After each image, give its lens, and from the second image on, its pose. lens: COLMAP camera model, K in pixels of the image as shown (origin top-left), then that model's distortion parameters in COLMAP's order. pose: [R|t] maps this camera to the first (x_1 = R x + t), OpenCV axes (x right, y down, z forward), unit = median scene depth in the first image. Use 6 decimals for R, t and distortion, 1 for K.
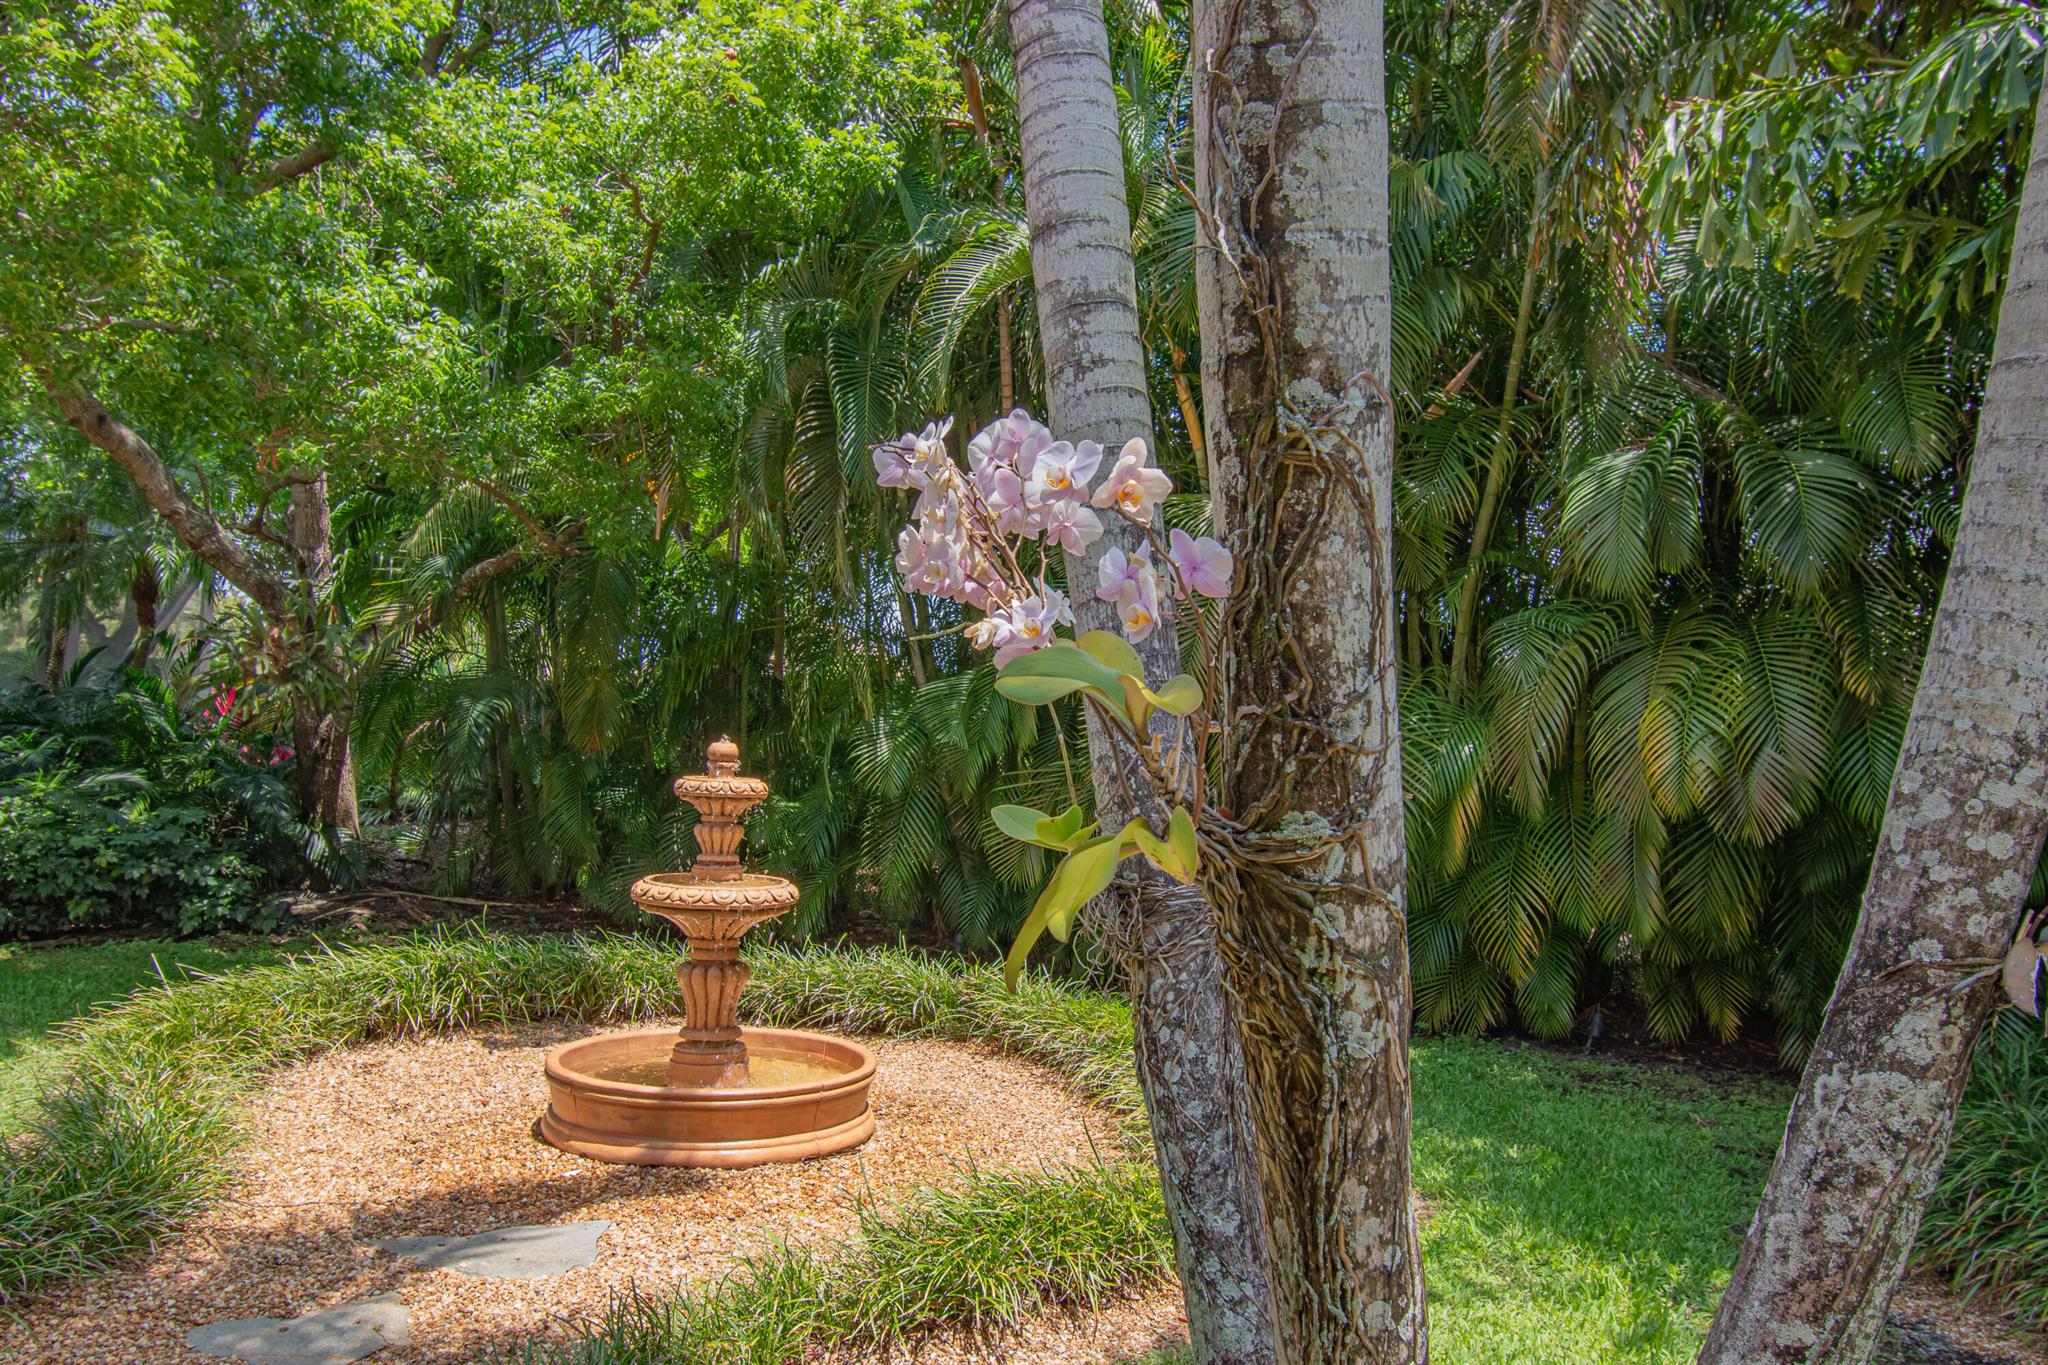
lens RADIAL K [[1477.4, 0, 1024.0], [0, 1477.4, 682.5], [0, 0, 1]] dist [-0.011772, -0.004190]
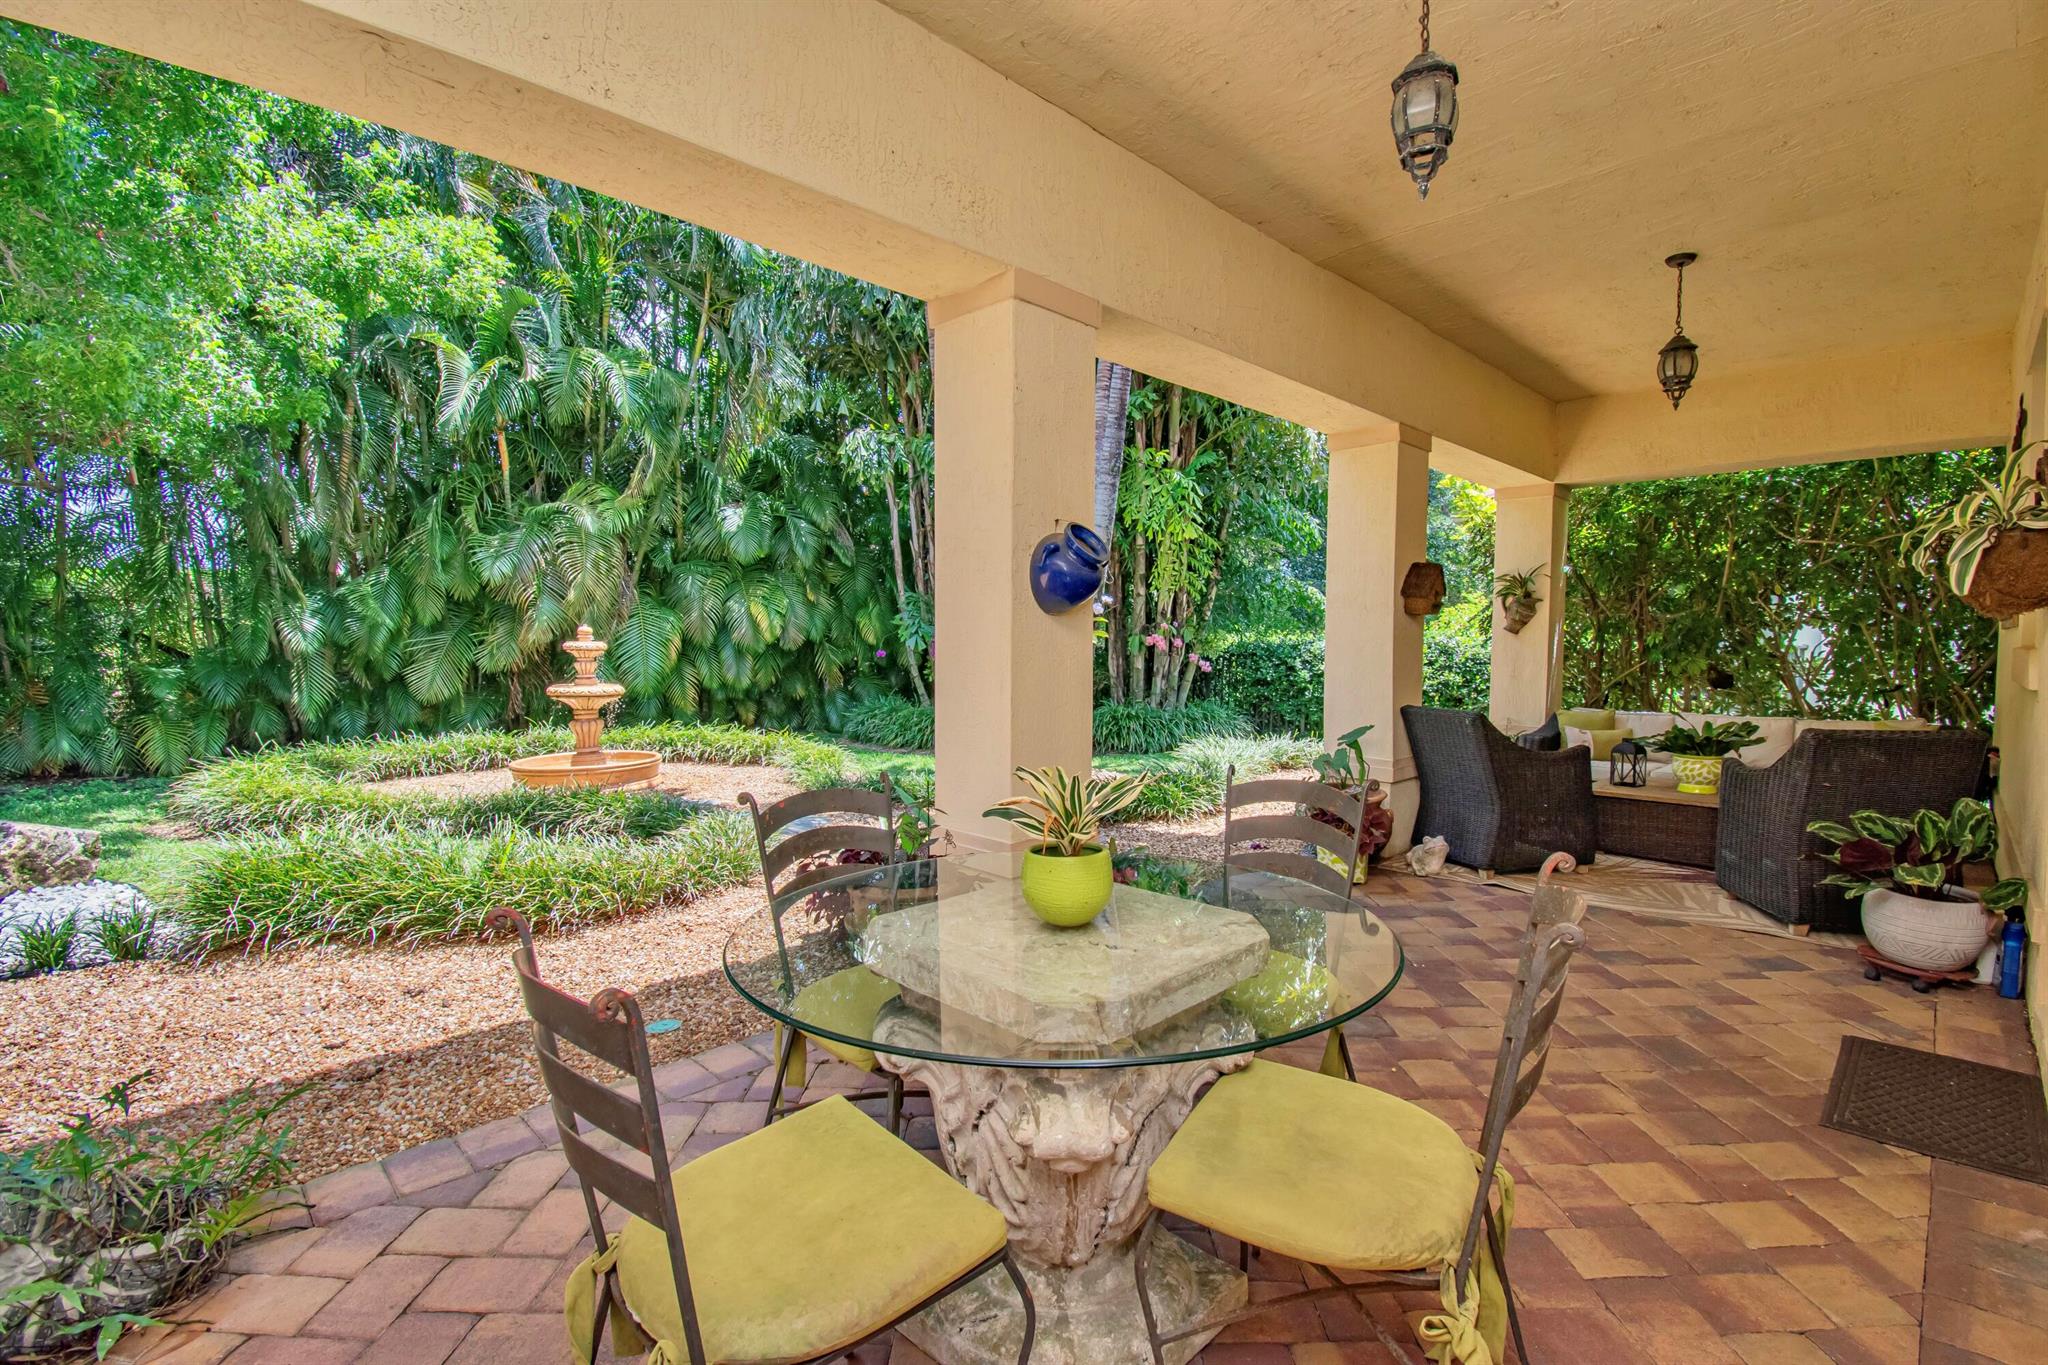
lens RADIAL K [[907.5, 0, 1032.4], [0, 907.5, 687.6], [0, 0, 1]] dist [0.017841, -0.023501]
pose [[0.402054, -0.092351, 0.910947, -1.239155], [-0.028109, 0.993186, 0.113095, -0.046716], [-0.915184, -0.071076, 0.396719, -0.230872]]
